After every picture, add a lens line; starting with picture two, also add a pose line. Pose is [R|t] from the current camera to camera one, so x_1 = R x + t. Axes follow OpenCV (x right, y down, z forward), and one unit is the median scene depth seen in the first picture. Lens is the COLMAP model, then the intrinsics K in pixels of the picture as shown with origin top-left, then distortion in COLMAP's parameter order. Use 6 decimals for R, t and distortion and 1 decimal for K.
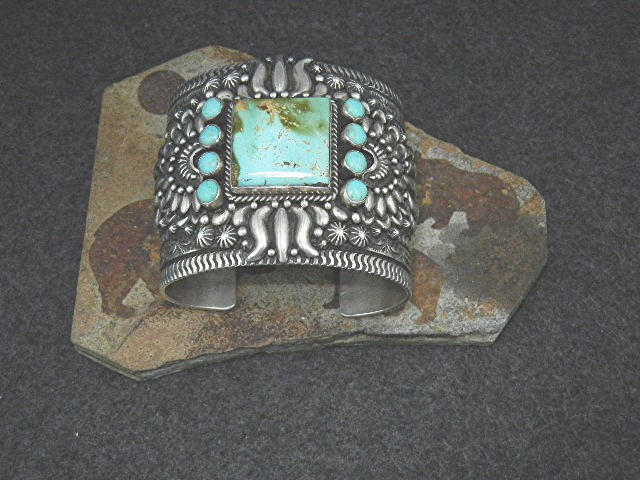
lens RADIAL K [[857.4, 0, 303.0], [0, 857.4, 229.0], [0, 0, 1]] dist [-0.058675, 0.000000]
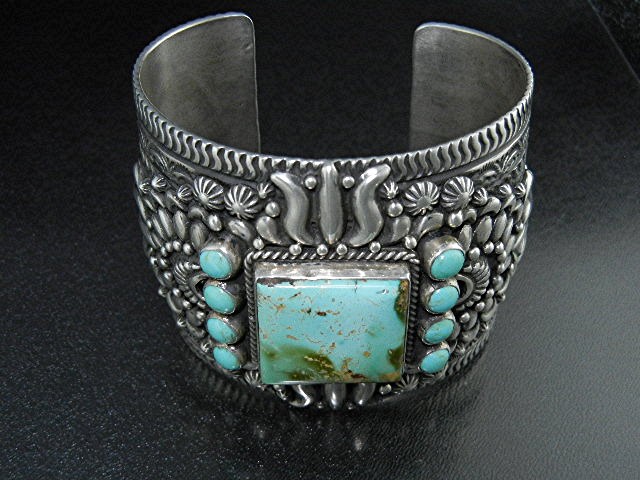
lens RADIAL K [[857.4, 0, 320.1], [0, 857.4, 237.6], [0, 0, 1]] dist [-0.058675, 0.000000]
pose [[-0.999372, -0.018580, 0.030179, -0.033977], [0.006515, -0.933352, -0.358903, 0.194871], [0.034836, -0.358480, 0.932887, 0.393318]]
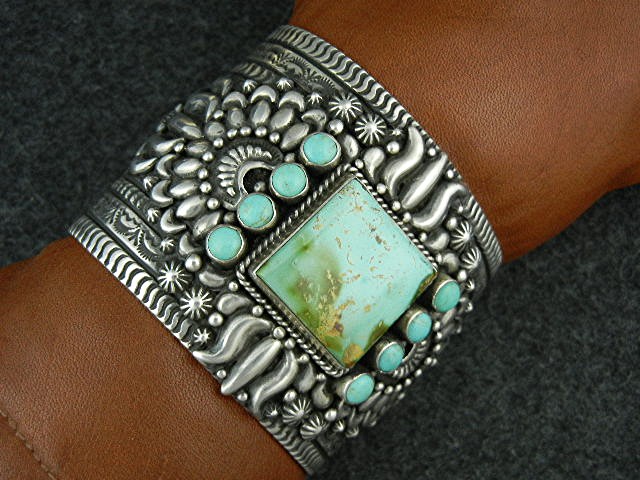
lens RADIAL K [[1101.6, 0, 319.7], [0, 1101.6, 240.0], [0, 0, 1]] dist [0.022946, 0.000000]
pose [[-0.657466, -0.703903, -0.268812, 0.242697], [0.540385, -0.689115, 0.482810, -0.510270], [-0.525093, 0.172169, 0.833448, 0.246190]]
